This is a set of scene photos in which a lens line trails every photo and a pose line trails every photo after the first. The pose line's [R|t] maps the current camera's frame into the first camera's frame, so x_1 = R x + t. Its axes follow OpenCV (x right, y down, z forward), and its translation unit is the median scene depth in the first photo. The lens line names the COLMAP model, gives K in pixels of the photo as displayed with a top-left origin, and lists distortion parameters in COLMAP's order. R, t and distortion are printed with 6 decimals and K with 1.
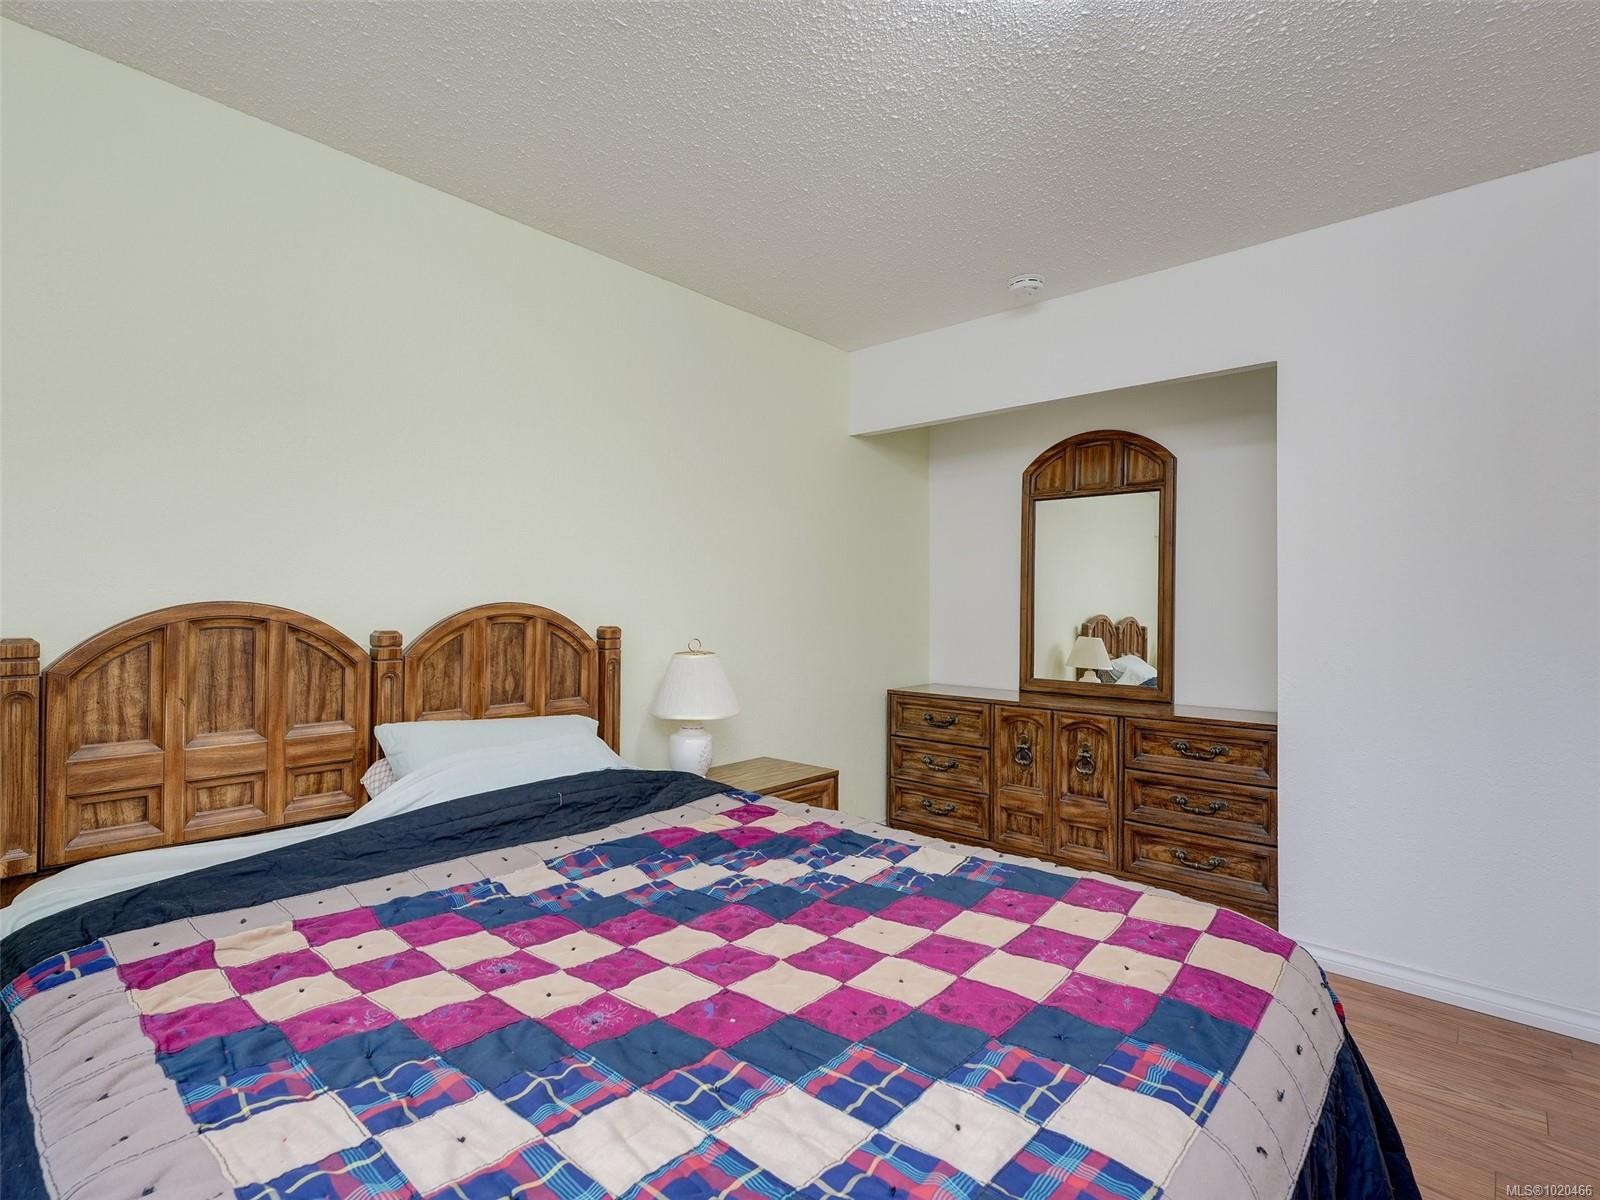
lens RADIAL K [[811.2, 0, 789.7], [0, 811.2, 597.2], [0, 0, 1]] dist [-0.000534, -0.000269]
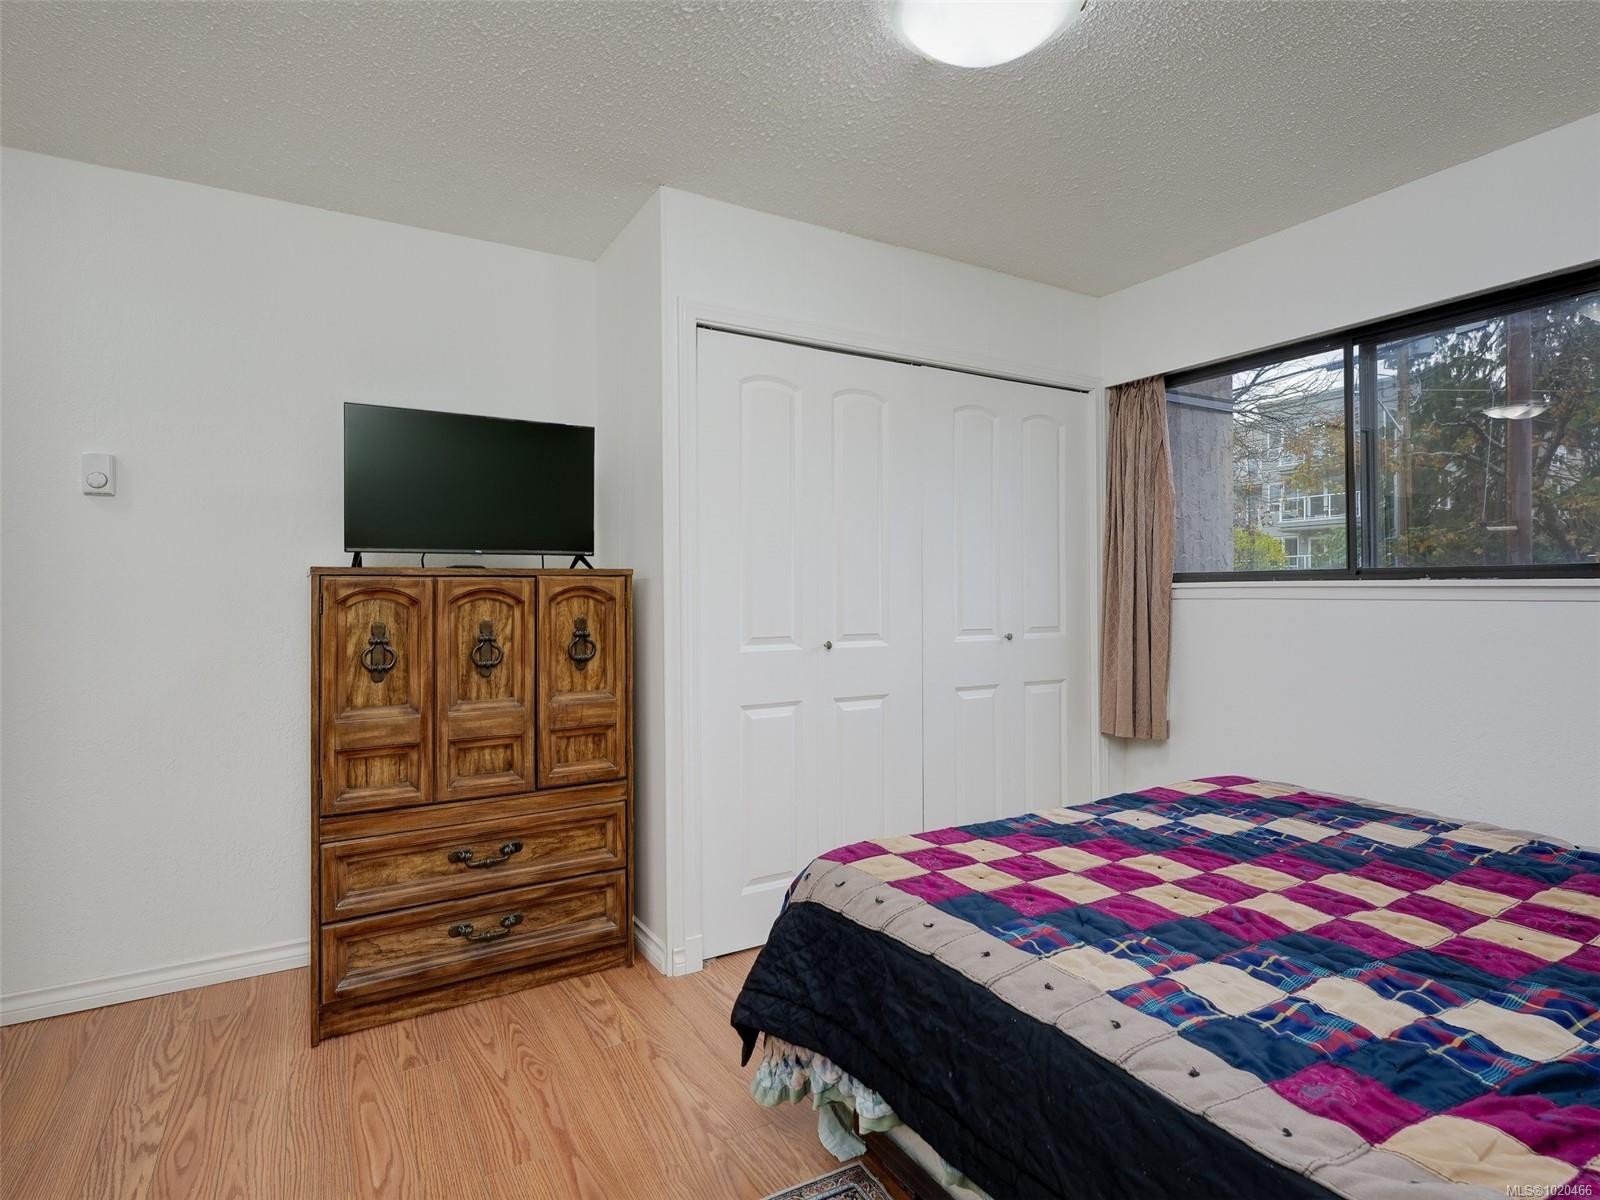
lens RADIAL K [[811.2, 0, 789.7], [0, 811.2, 597.2], [0, 0, 1]] dist [-0.000534, -0.000269]
pose [[-0.954135, -0.001413, 0.299374, 0.162844], [0.001345, 0.999959, 0.009007, 0.011676], [-0.299374, 0.008997, -0.954093, 1.237834]]
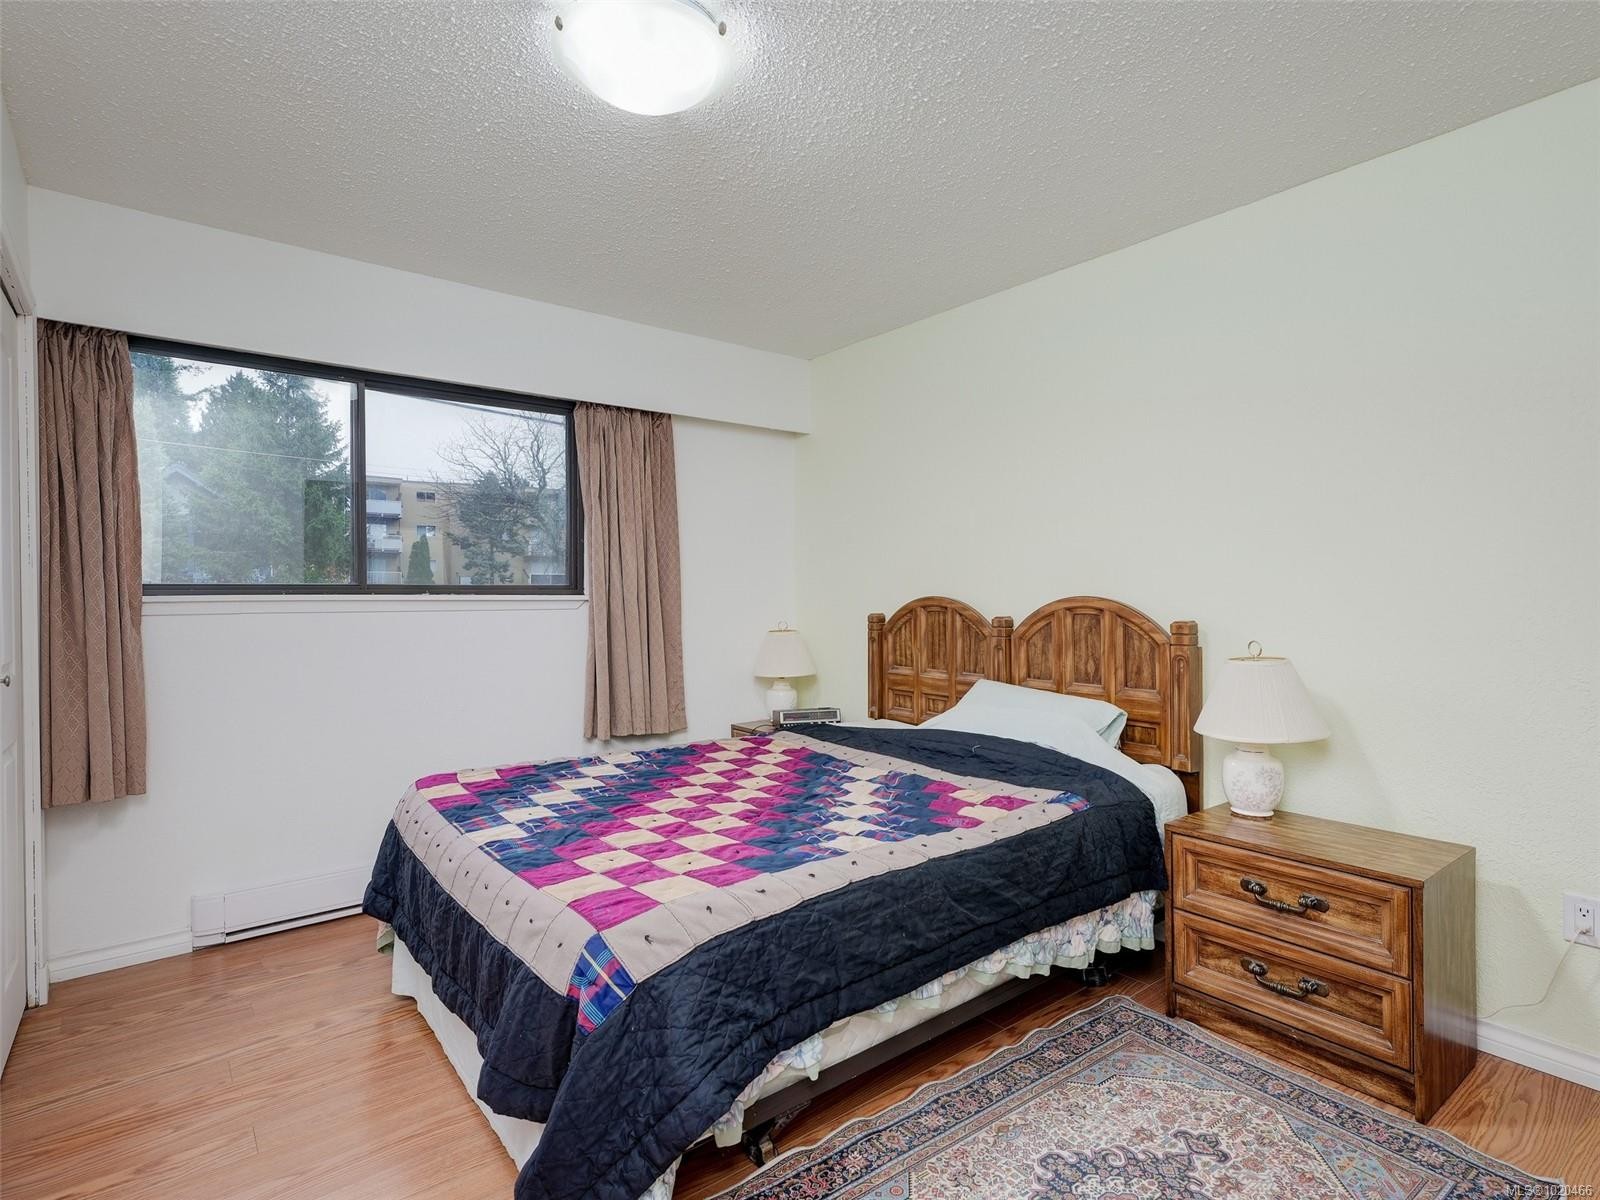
lens RADIAL K [[811.2, 0, 789.7], [0, 811.2, 597.2], [0, 0, 1]] dist [-0.000534, -0.000269]
pose [[-0.174321, -0.002869, -0.984685, 0.880968], [0.004562, 0.999983, -0.003721, 0.010679], [0.984678, -0.005141, -0.174305, 0.800957]]
